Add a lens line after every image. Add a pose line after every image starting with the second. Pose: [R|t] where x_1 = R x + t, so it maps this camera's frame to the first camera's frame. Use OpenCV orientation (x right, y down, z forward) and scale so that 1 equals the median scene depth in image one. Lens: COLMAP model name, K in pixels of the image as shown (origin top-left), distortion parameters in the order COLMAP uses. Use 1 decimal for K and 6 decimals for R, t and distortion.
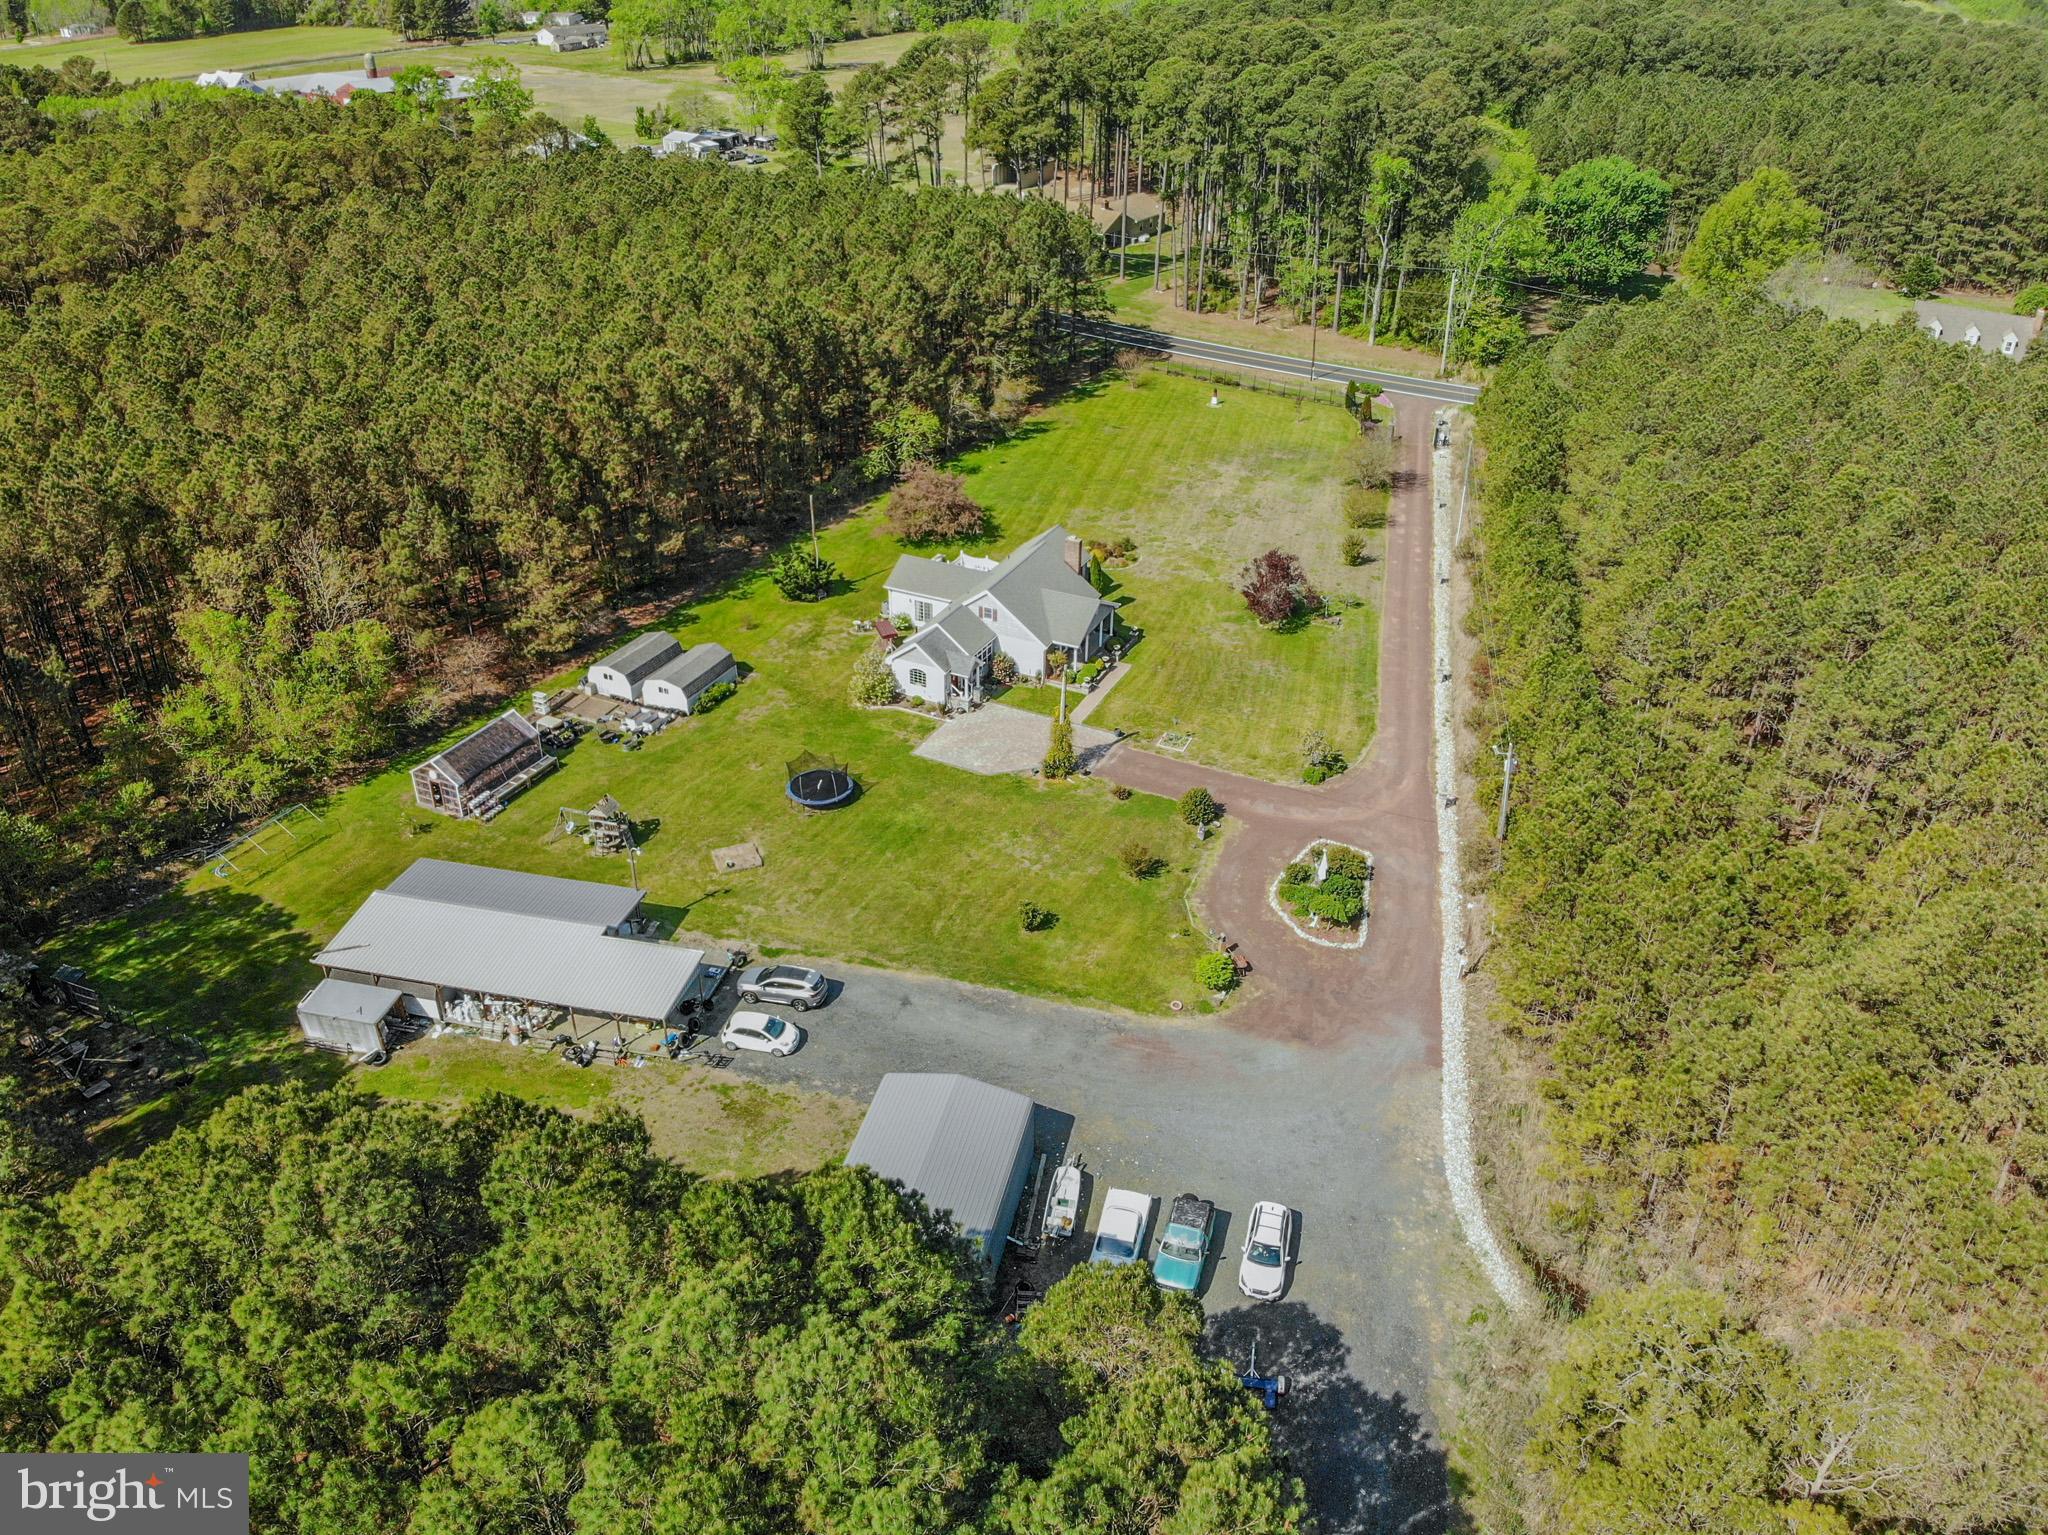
lens RADIAL K [[1478.4, 0, 1000.5], [0, 1478.4, 756.6], [0, 0, 1]] dist [0.085151, -0.213064]
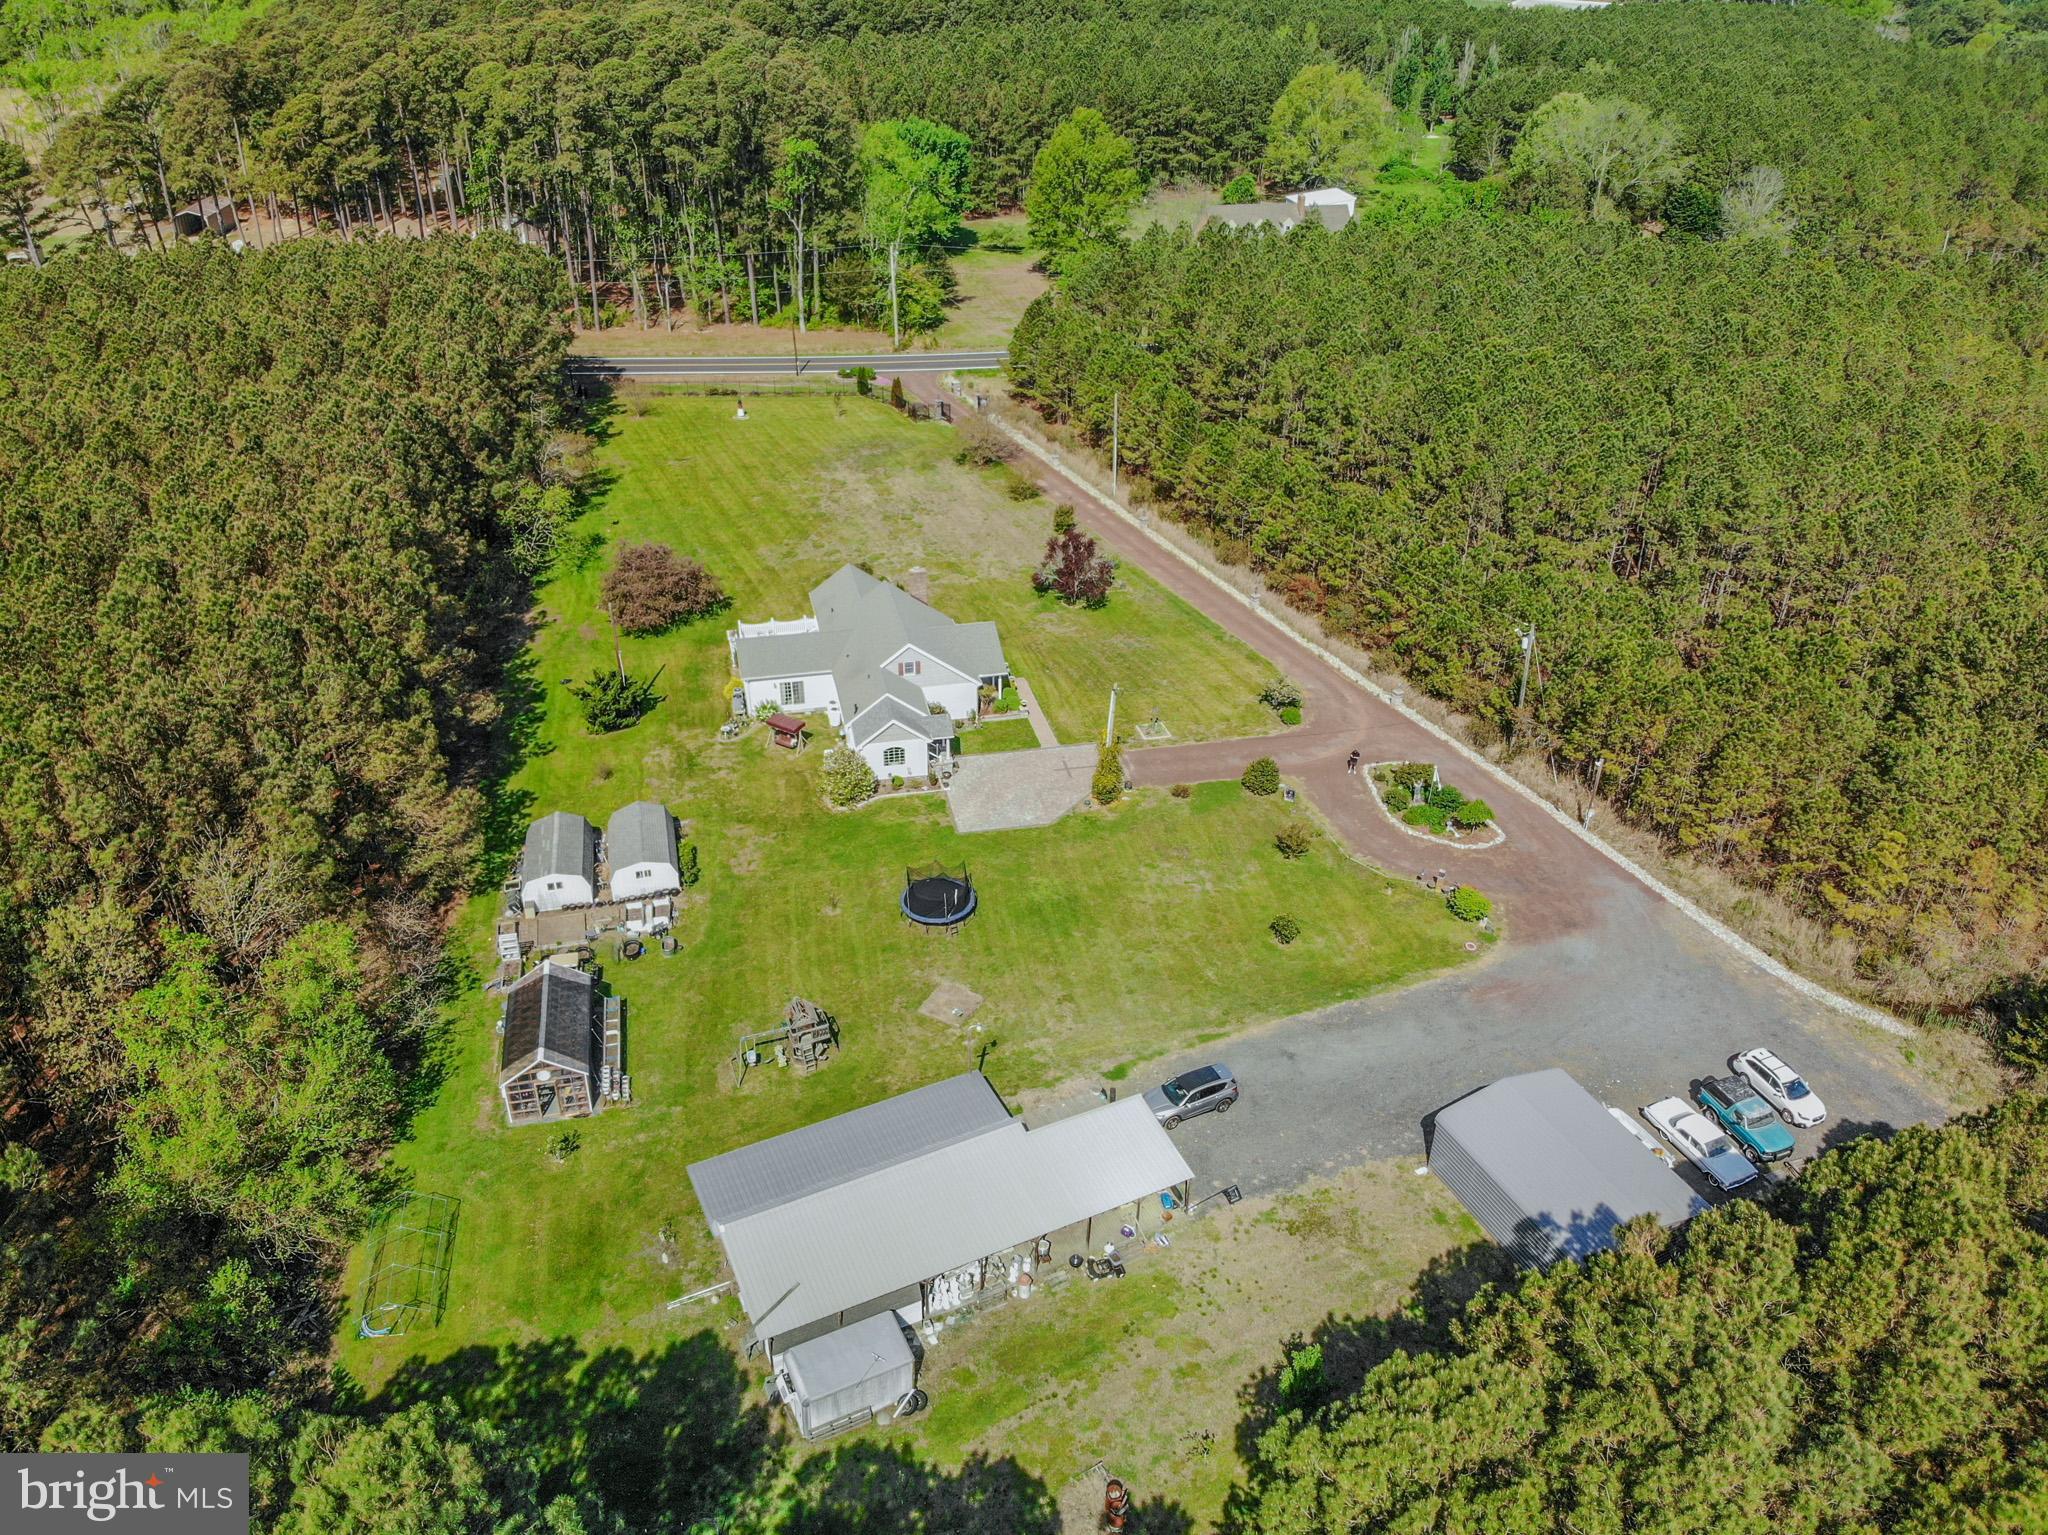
lens RADIAL K [[1478.4, 0, 1000.5], [0, 1478.4, 756.6], [0, 0, 1]] dist [0.085151, -0.213064]
pose [[0.790877, -0.325366, 0.518315, -0.469356], [0.320635, 0.941706, 0.101898, -0.123835], [-0.521255, 0.085601, 0.849097, 0.204505]]
